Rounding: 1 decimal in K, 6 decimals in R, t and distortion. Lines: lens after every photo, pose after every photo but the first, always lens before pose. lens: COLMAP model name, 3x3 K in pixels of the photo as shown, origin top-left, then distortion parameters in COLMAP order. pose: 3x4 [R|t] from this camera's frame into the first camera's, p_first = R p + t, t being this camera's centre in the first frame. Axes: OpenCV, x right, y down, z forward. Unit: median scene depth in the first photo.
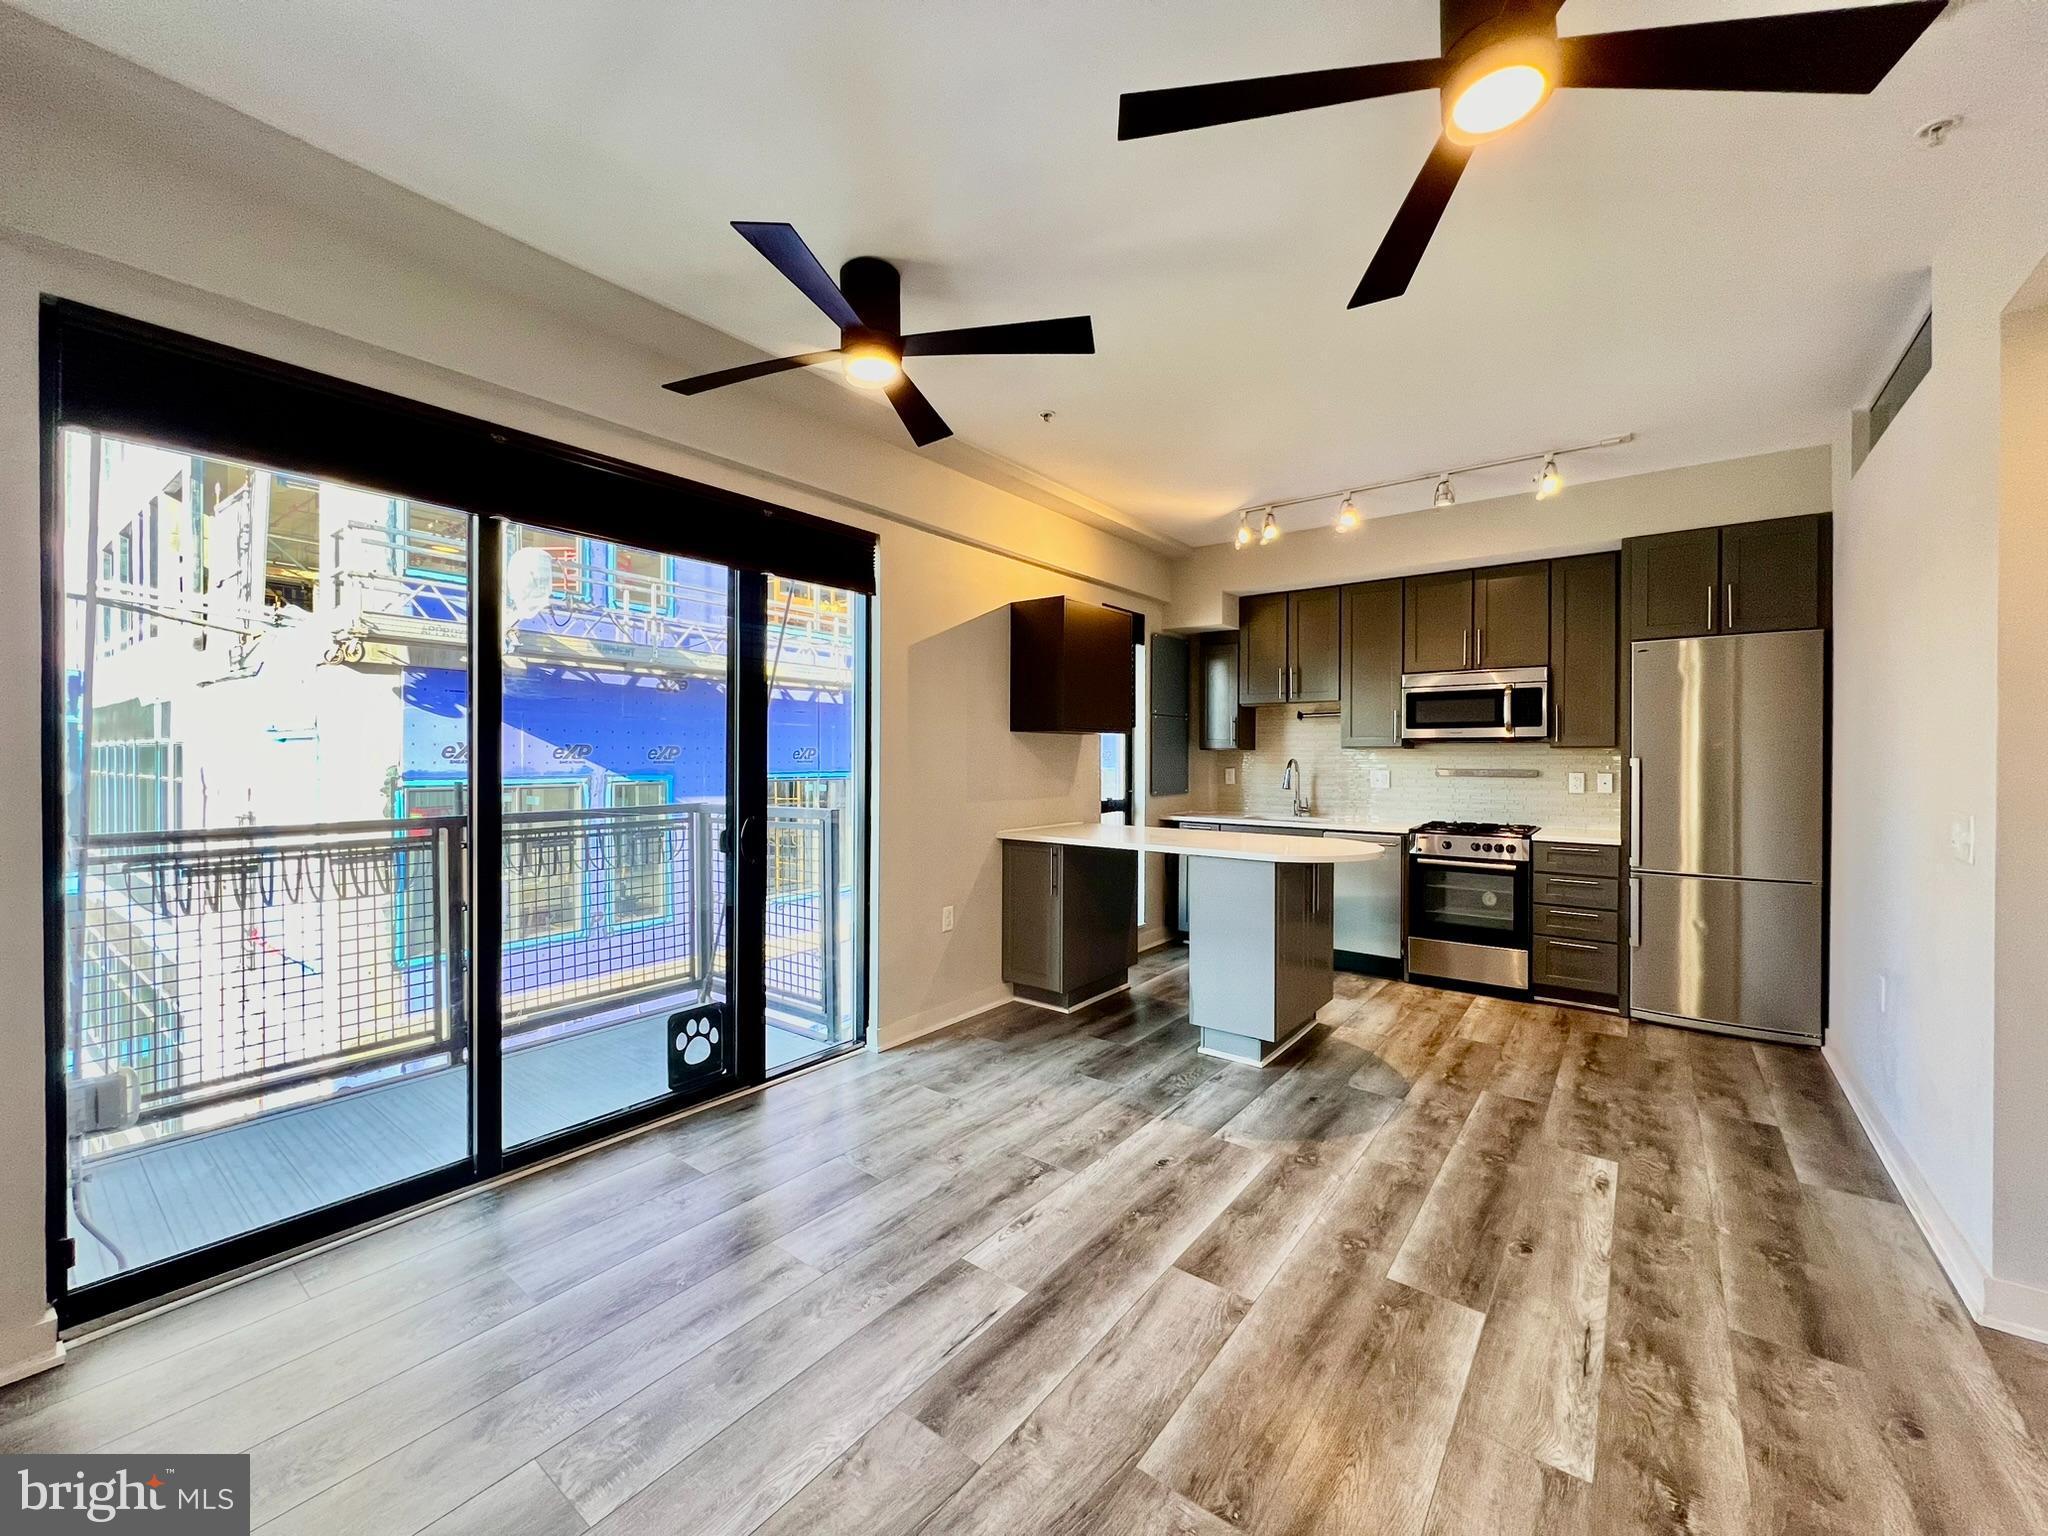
lens RADIAL K [[818.0, 0, 1021.3], [0, 818.0, 758.1], [0, 0, 1]] dist [0.000346, -0.000001]
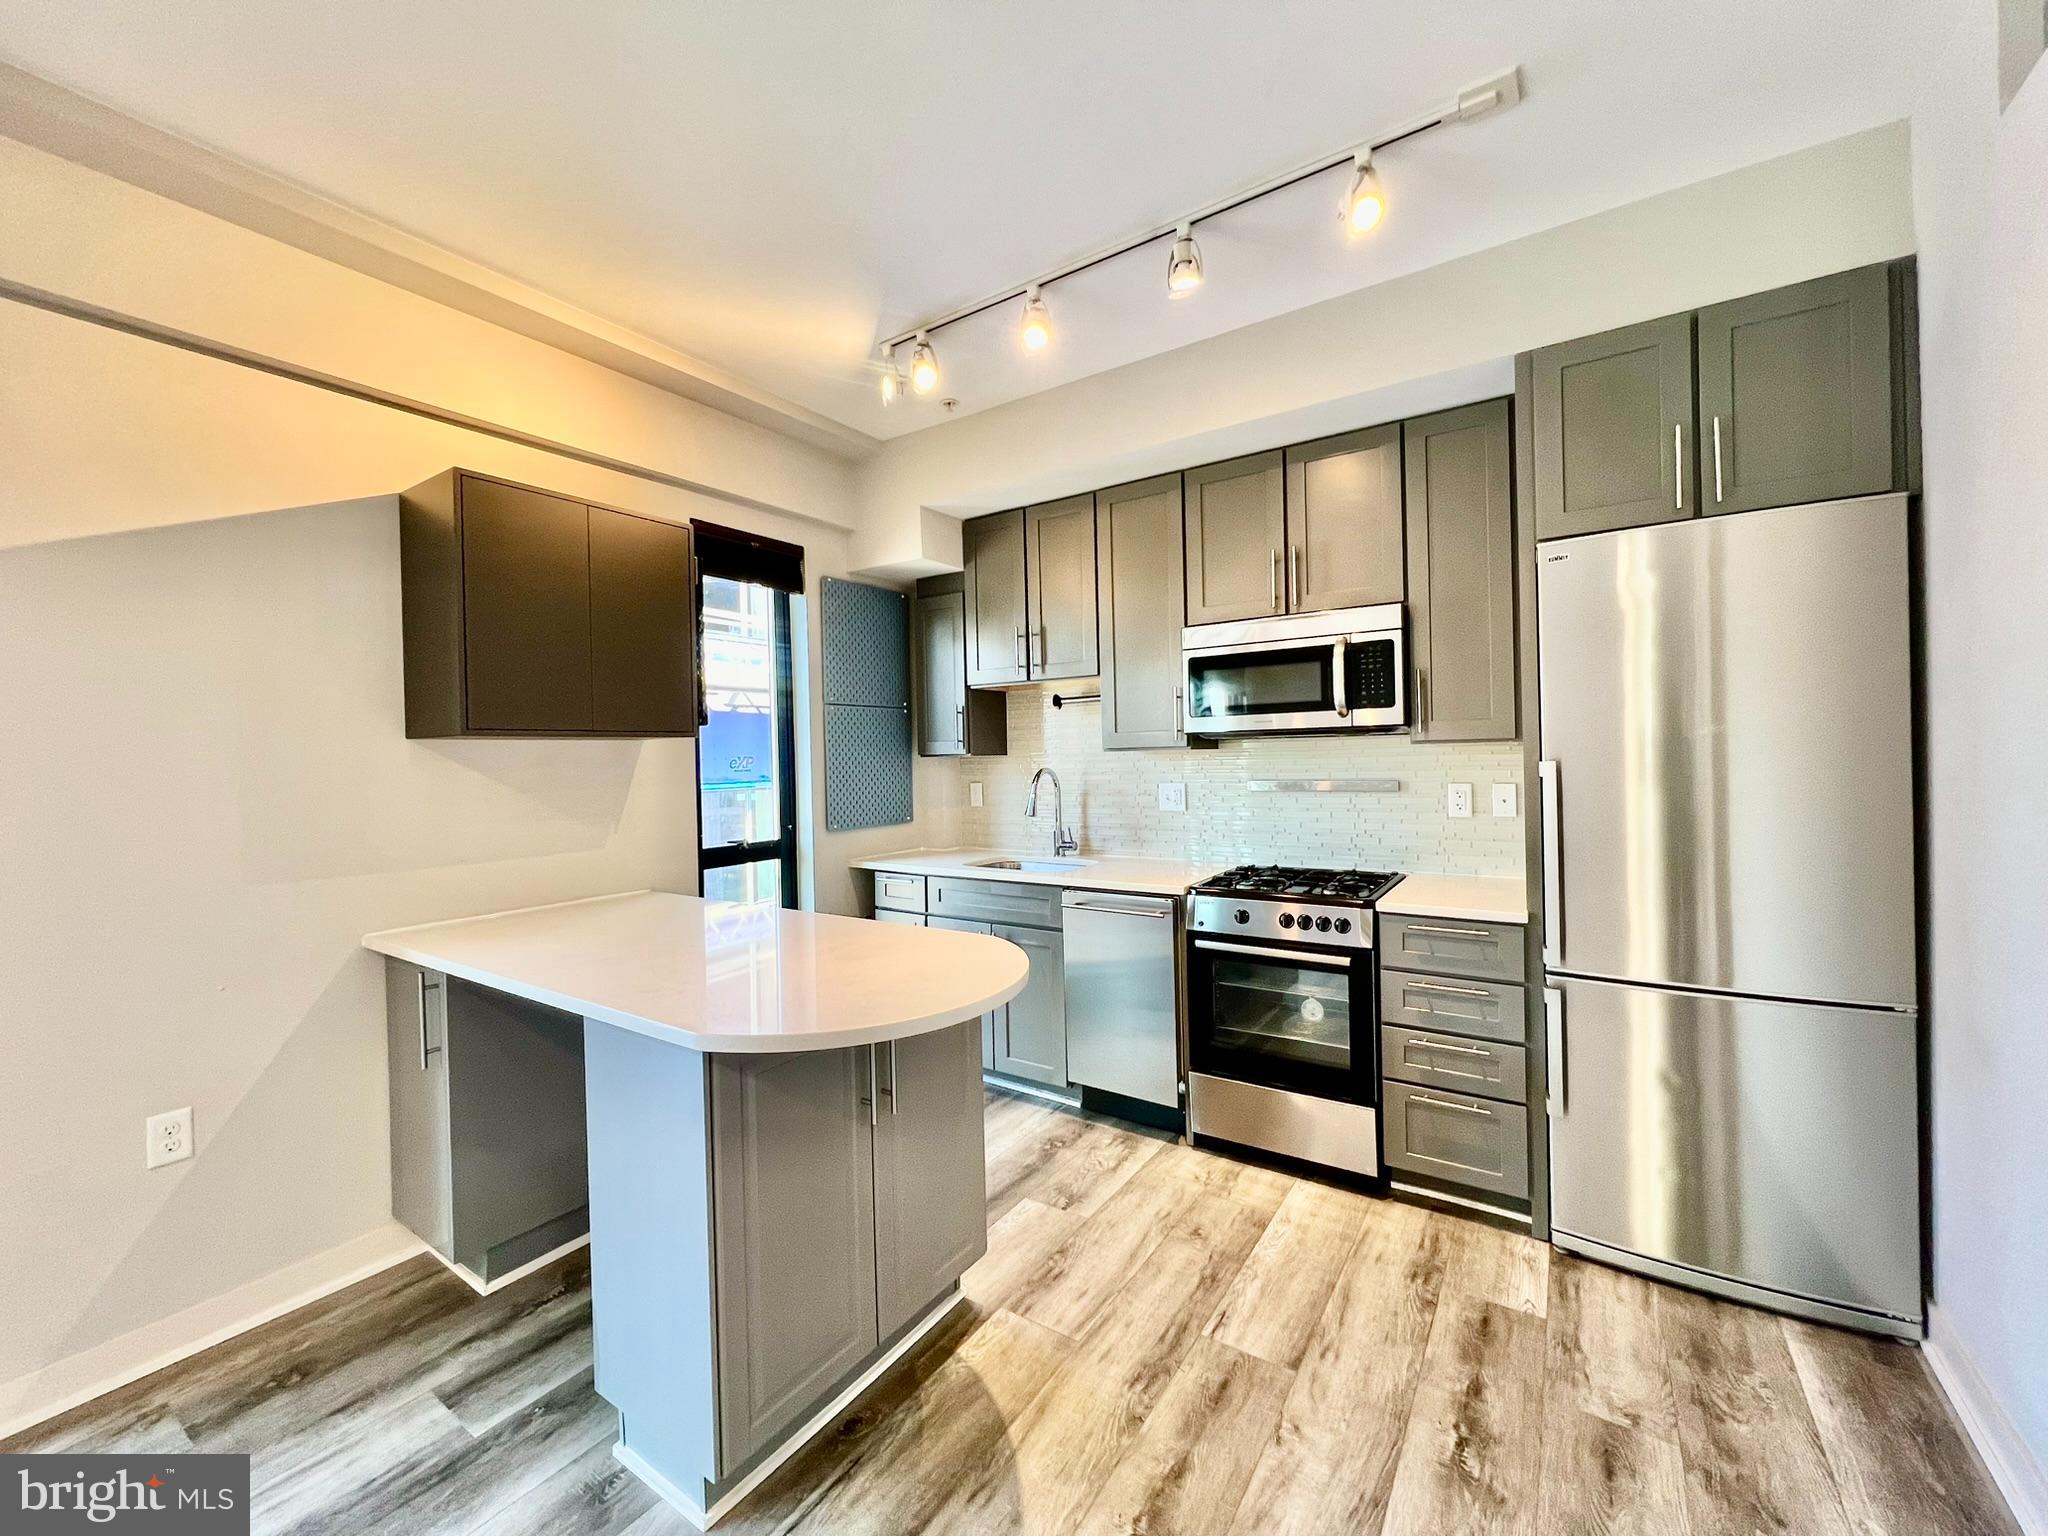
lens RADIAL K [[819.0, 0, 1018.9], [0, 819.0, 758.8], [0, 0, 1]] dist [-0.002088, -0.000450]
pose [[0.997924, -0.026245, 0.058805, 0.379381], [0.026161, 0.999655, 0.002206, -0.011800], [-0.058842, -0.000663, 0.998267, 0.494688]]
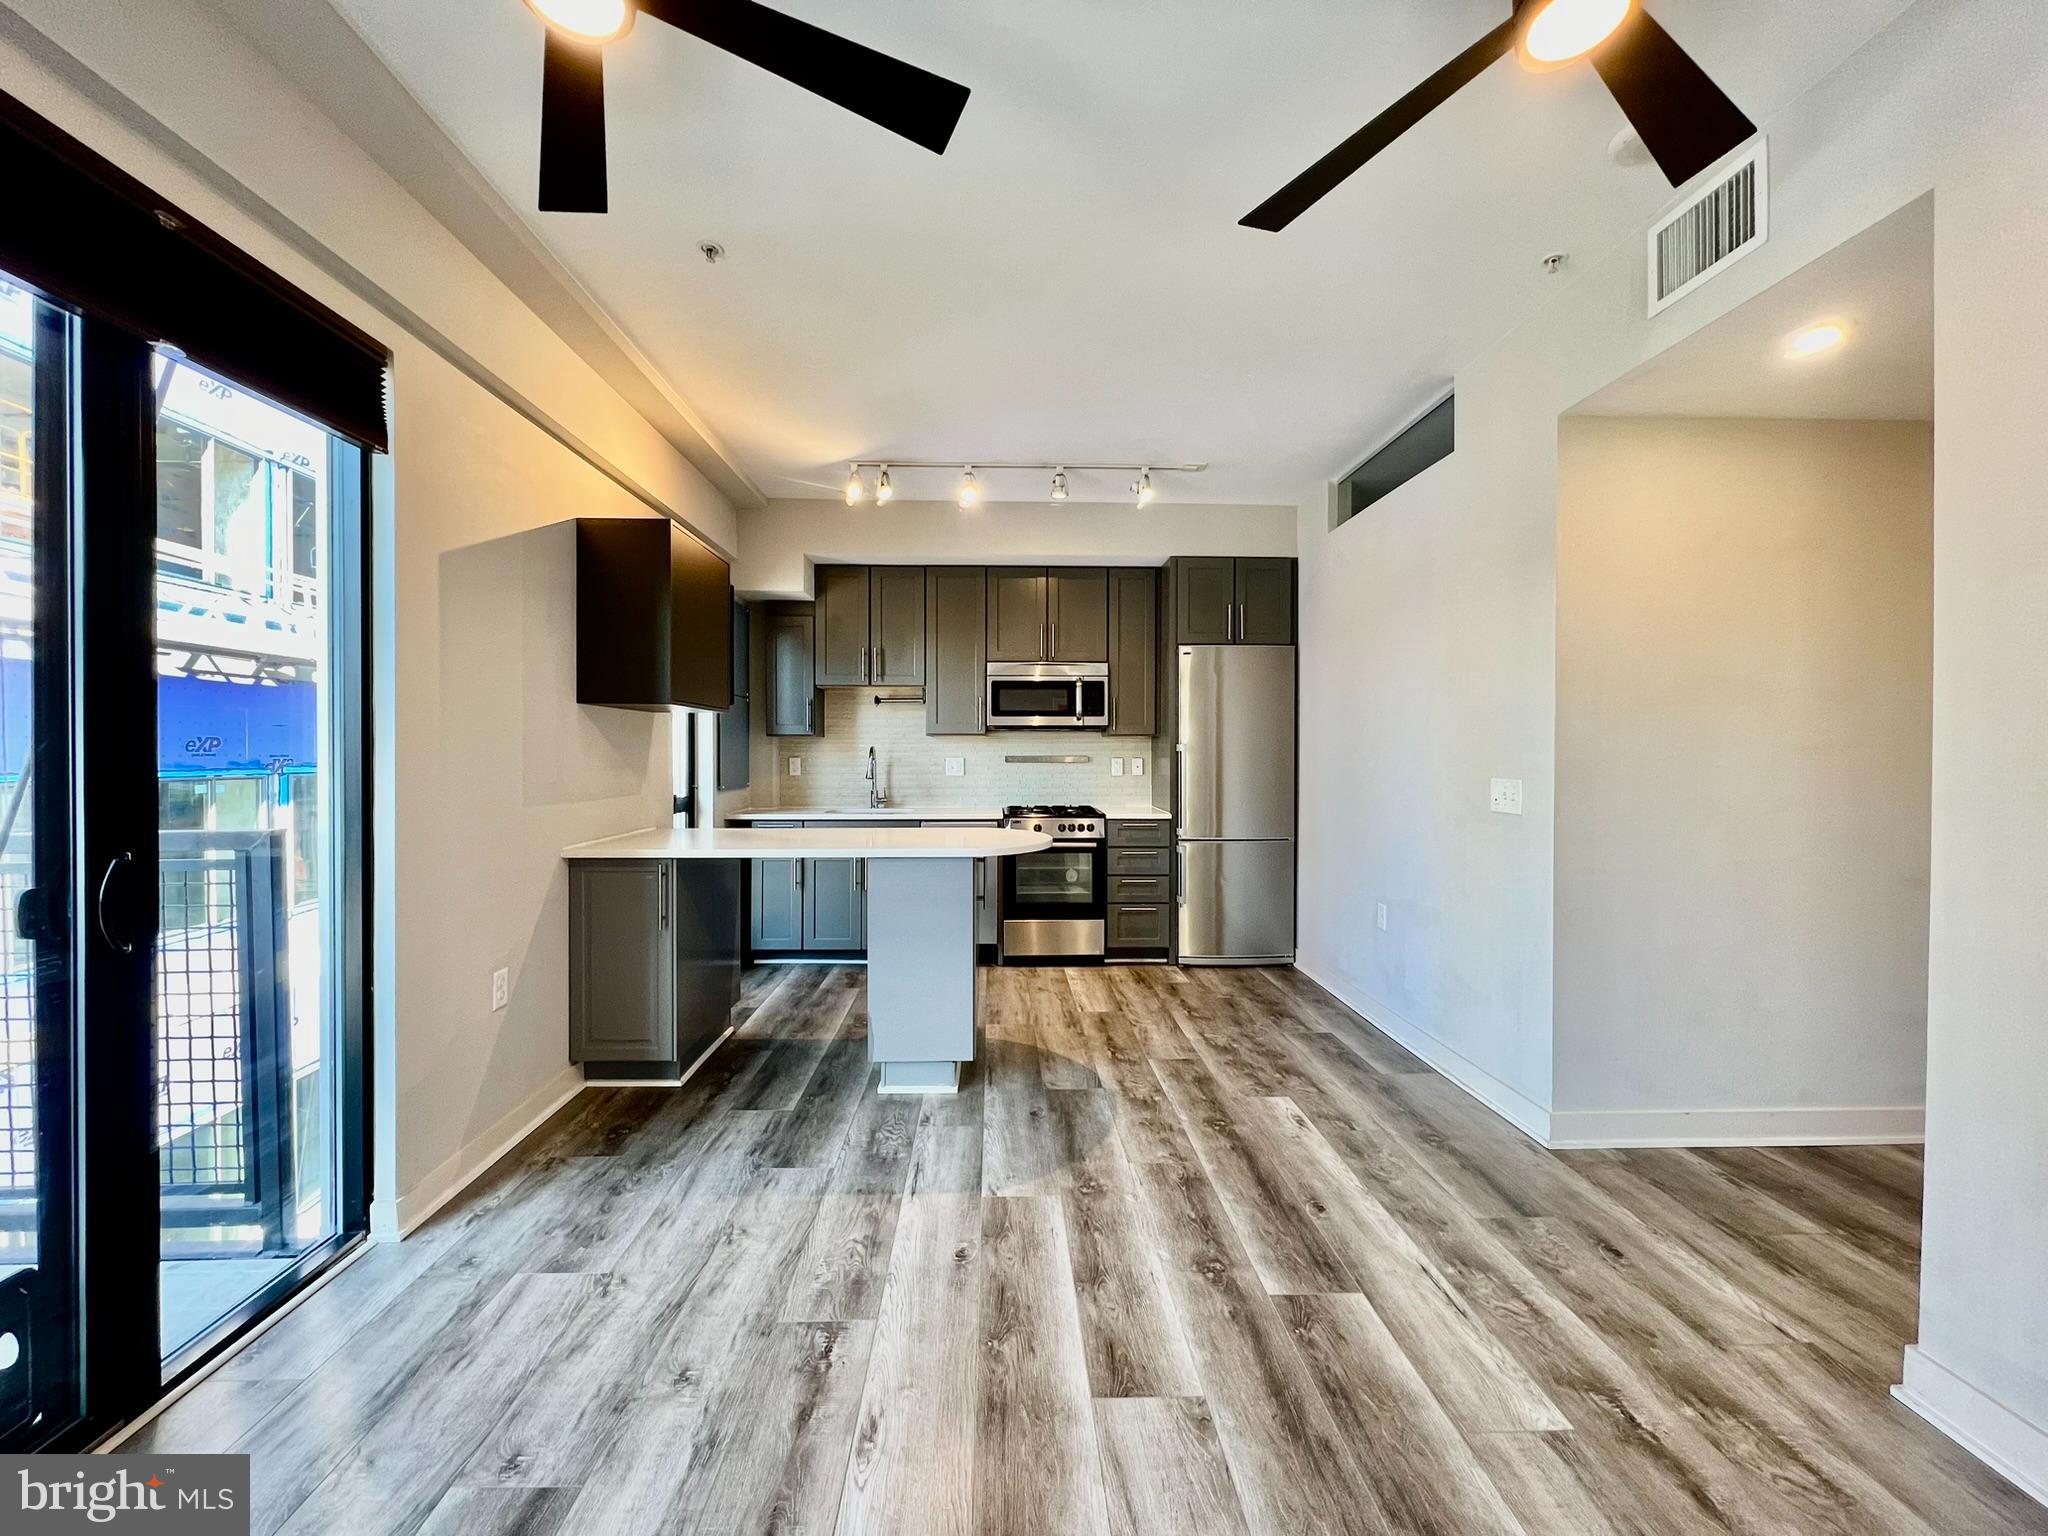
lens RADIAL K [[819.0, 0, 1018.9], [0, 819.0, 758.8], [0, 0, 1]] dist [-0.002088, -0.000450]
pose [[0.770889, -0.006713, 0.636934, -0.183303], [0.002240, 0.999967, 0.007827, 0.011302], [-0.636965, -0.004607, 0.770879, 0.243208]]
